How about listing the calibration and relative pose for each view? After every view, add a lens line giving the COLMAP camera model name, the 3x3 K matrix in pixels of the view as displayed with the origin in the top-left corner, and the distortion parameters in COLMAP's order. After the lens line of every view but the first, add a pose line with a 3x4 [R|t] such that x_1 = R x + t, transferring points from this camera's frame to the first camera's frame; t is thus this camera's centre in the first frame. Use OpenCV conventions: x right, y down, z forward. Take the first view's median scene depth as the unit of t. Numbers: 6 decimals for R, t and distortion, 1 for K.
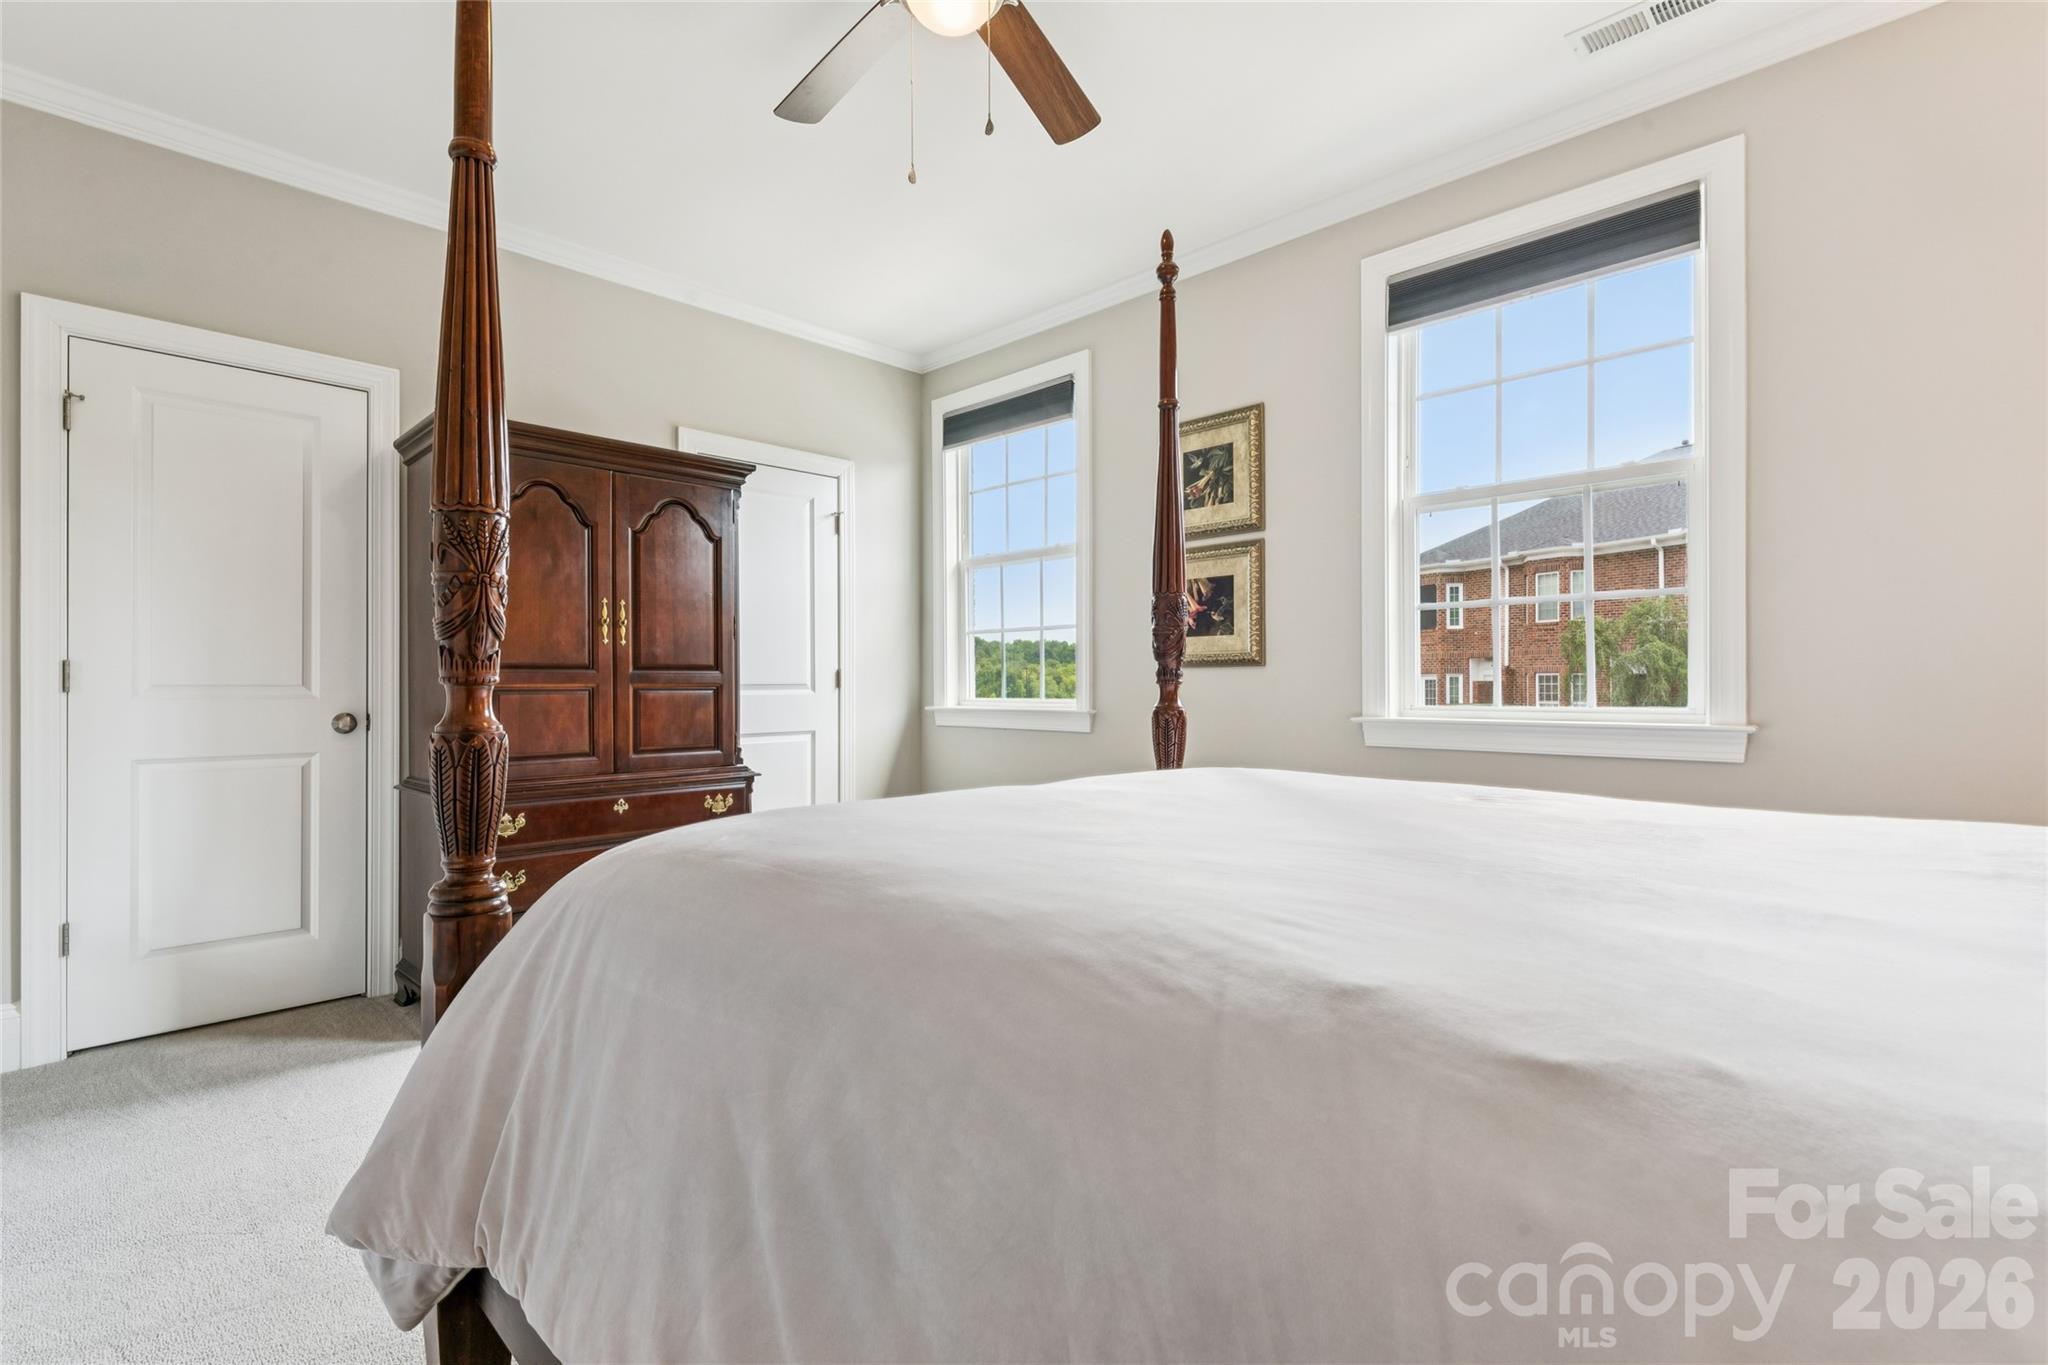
lens RADIAL K [[939.2, 0, 1023.4], [0, 939.2, 688.6], [0, 0, 1]] dist [0.001904, -0.000104]
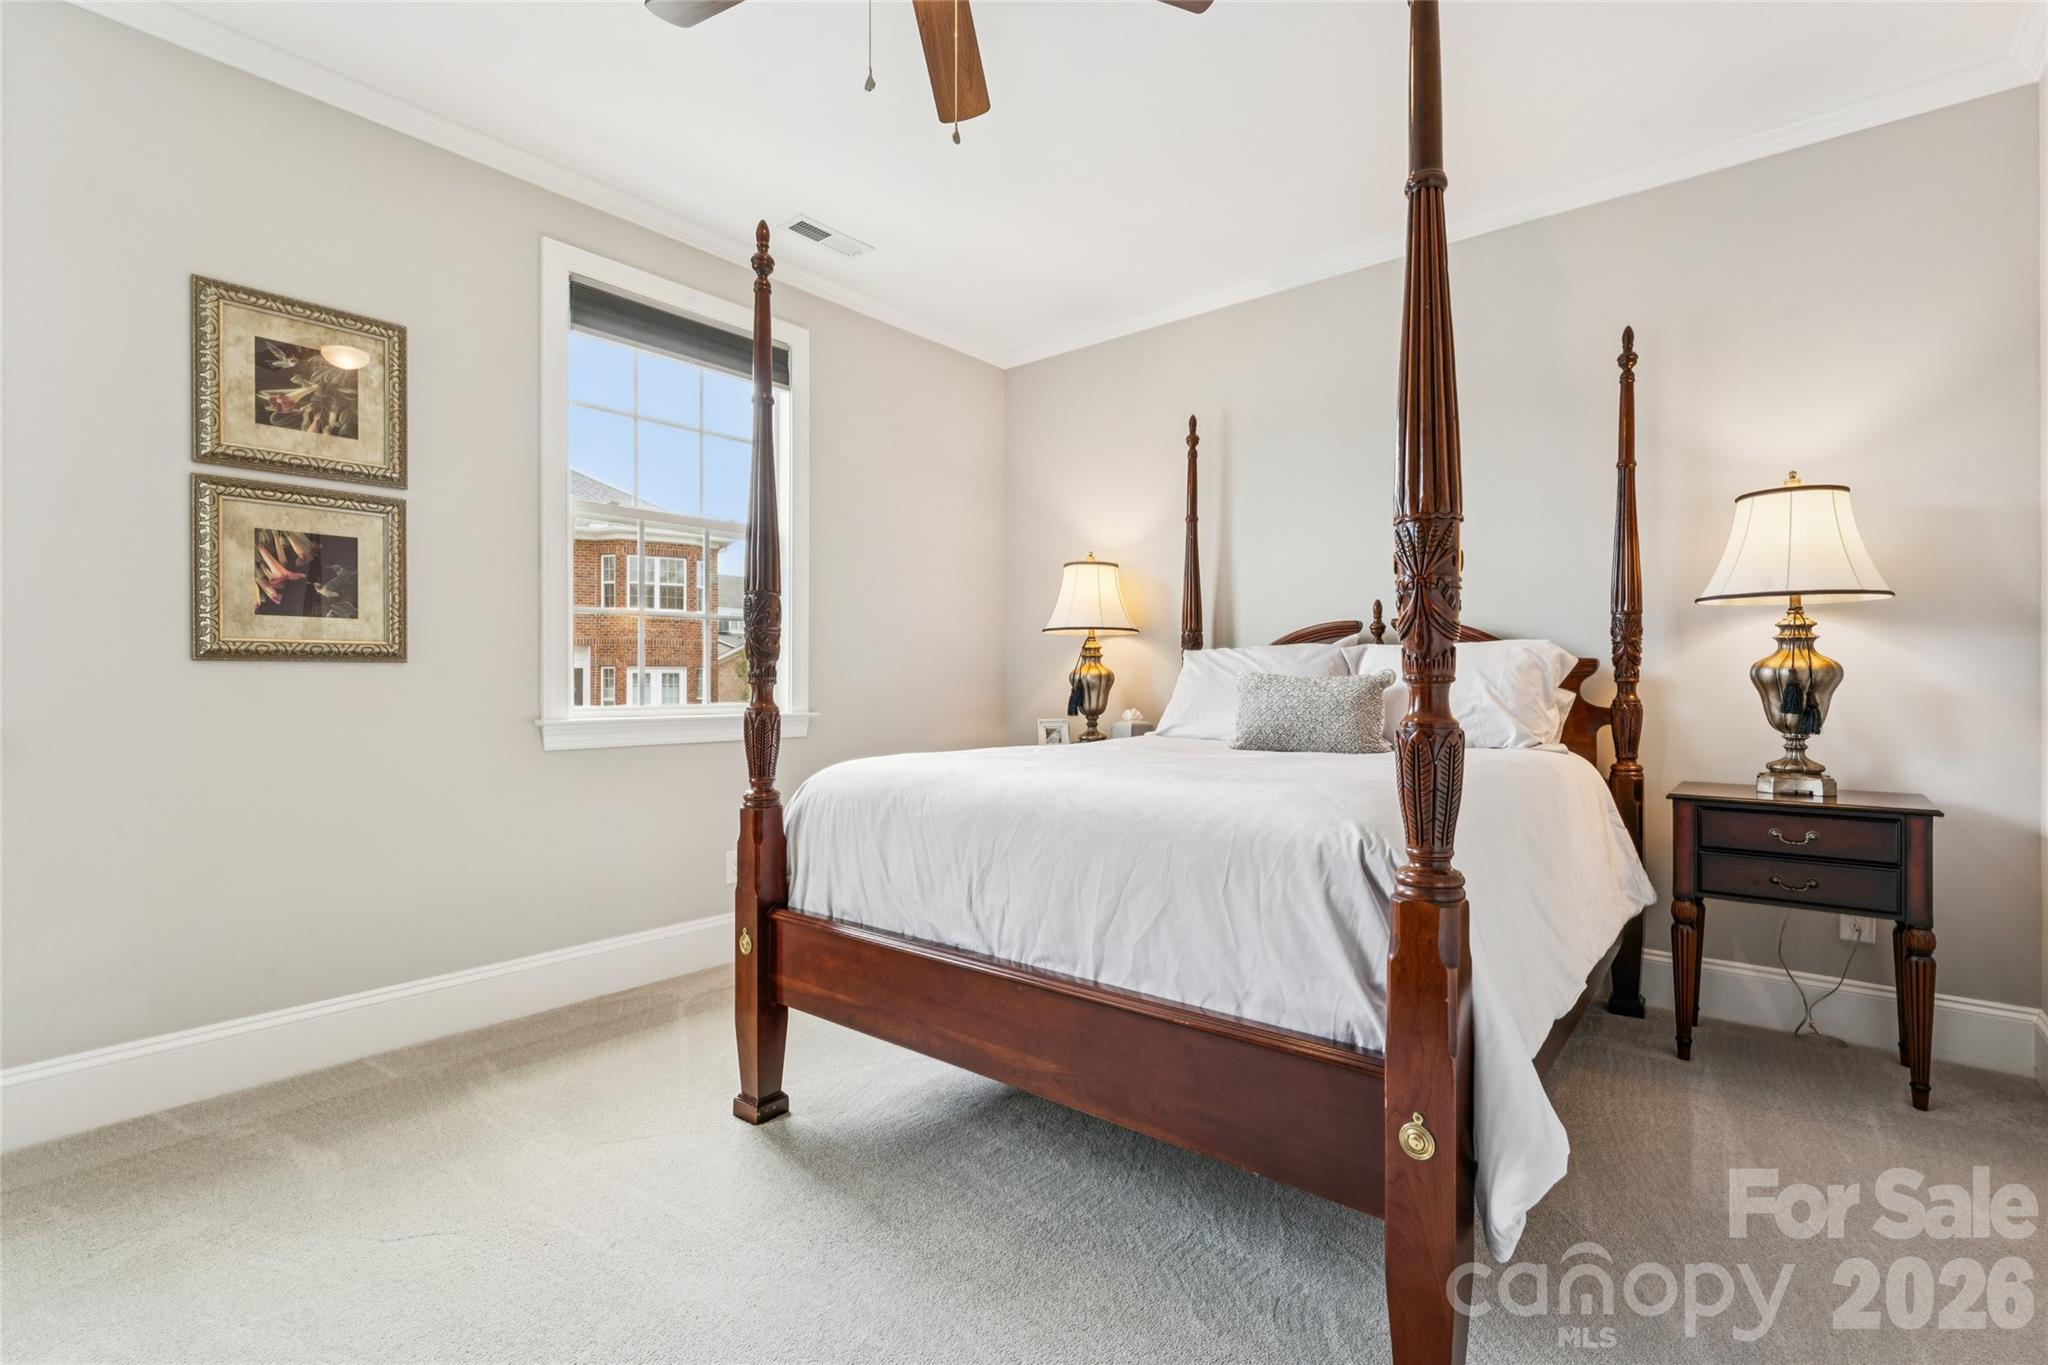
lens RADIAL K [[939.2, 0, 1019.4], [0, 939.2, 679.7], [0, 0, 1]] dist [0.001904, -0.000104]
pose [[-0.075214, 0.007397, 0.997140, -0.551939], [0.004870, 0.999963, -0.007050, -0.001648], [-0.997155, 0.004325, -0.075248, 0.535571]]
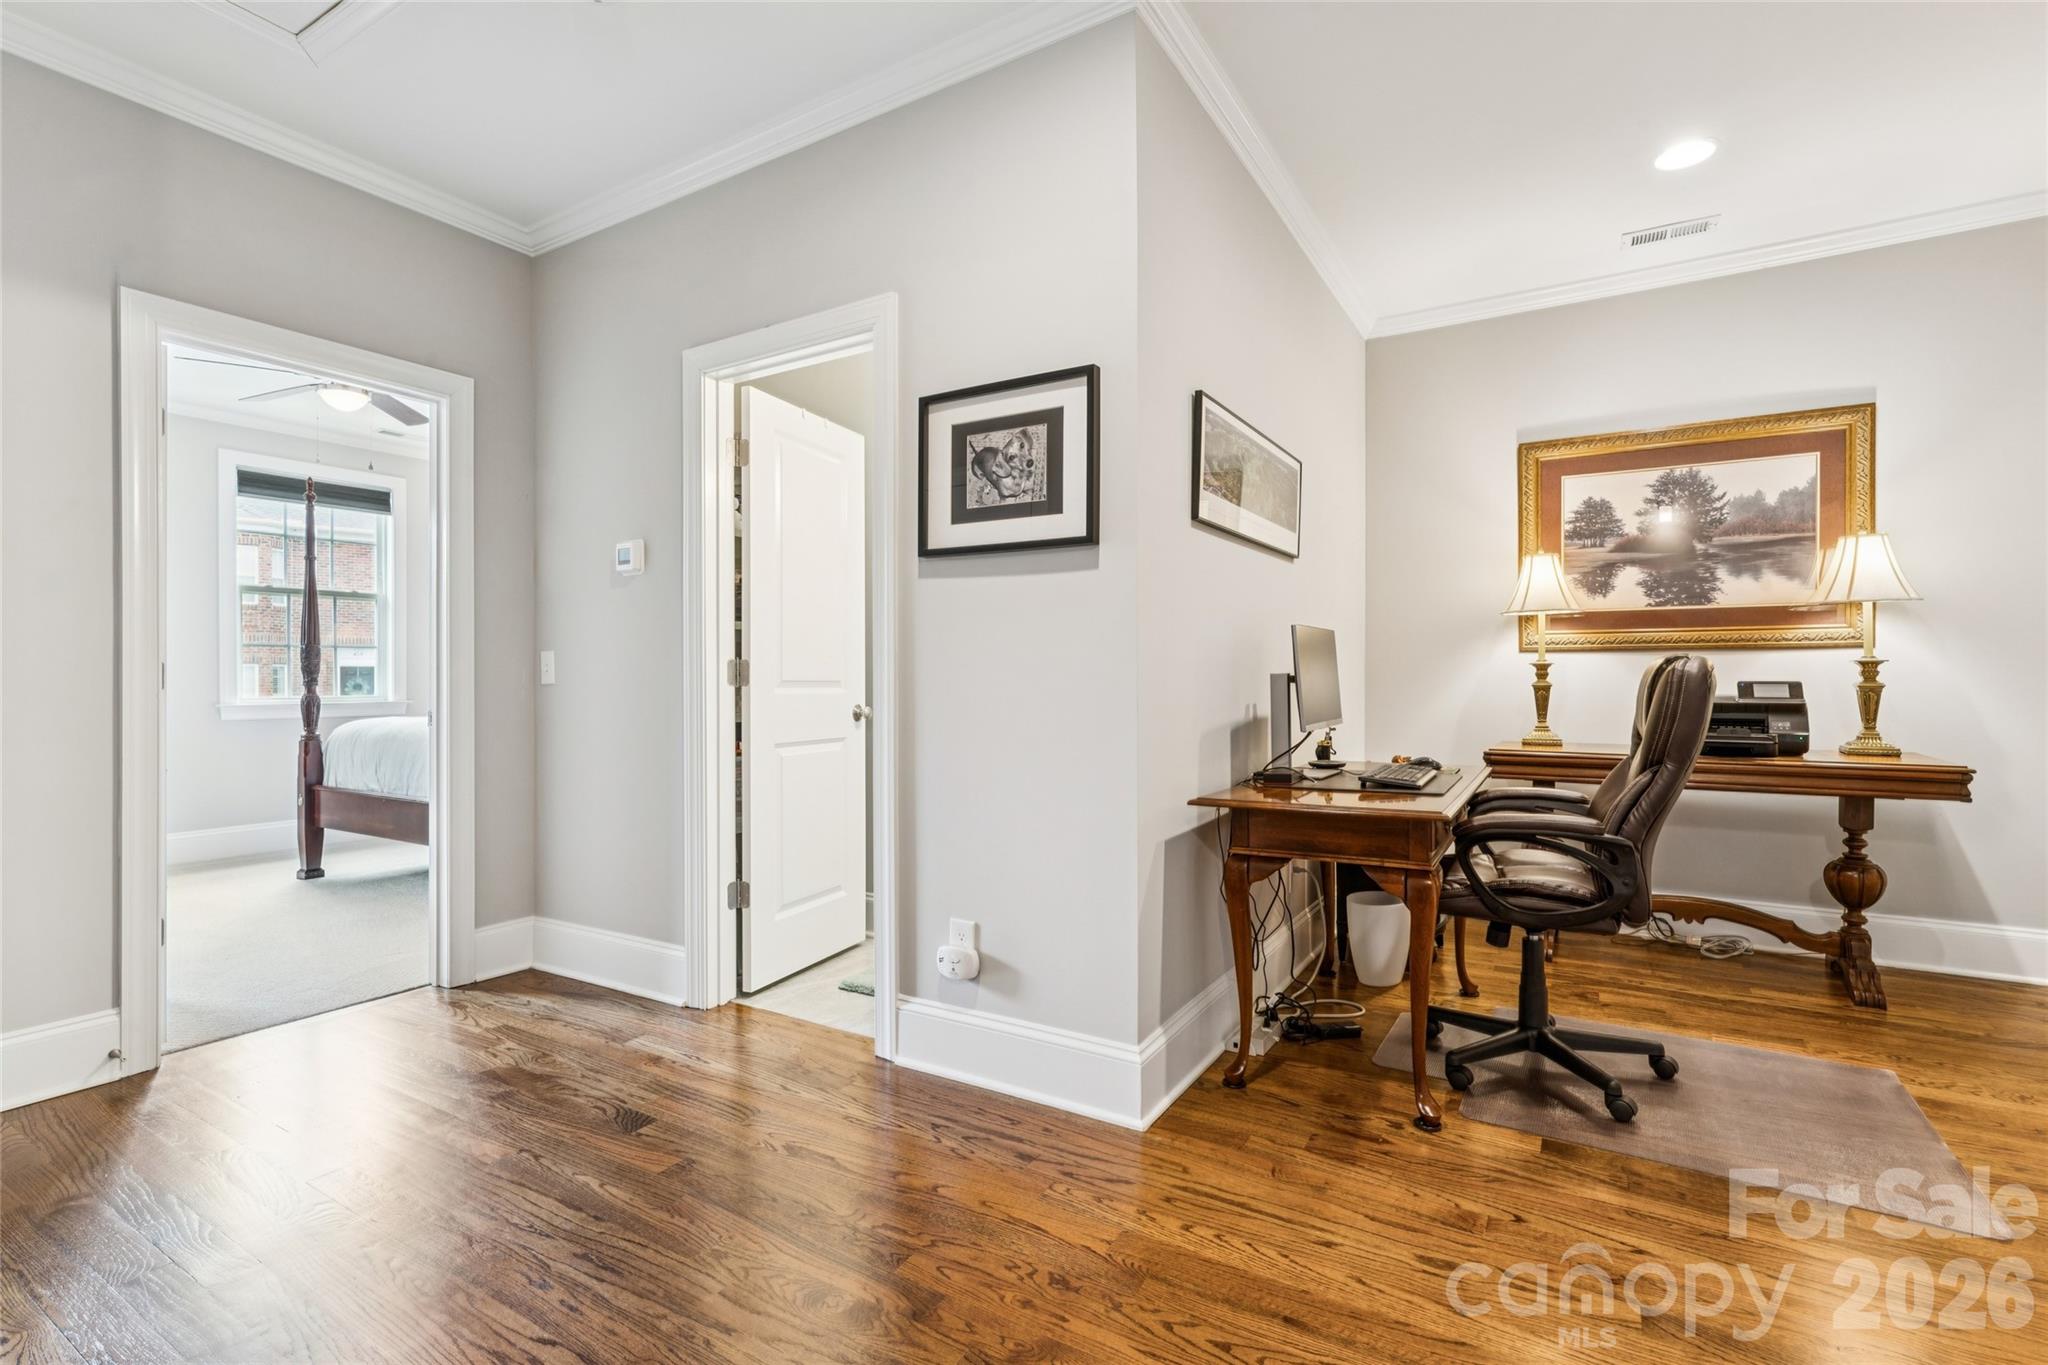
lens RADIAL K [[939.2, 0, 1028.1], [0, 939.2, 678.7], [0, 0, 1]] dist [0.001904, -0.000104]
pose [[-0.224640, 0.001731, 0.974440, -1.553658], [0.006415, 0.999979, -0.000297, -0.007490], [-0.974421, 0.006184, -0.224647, -0.087841]]
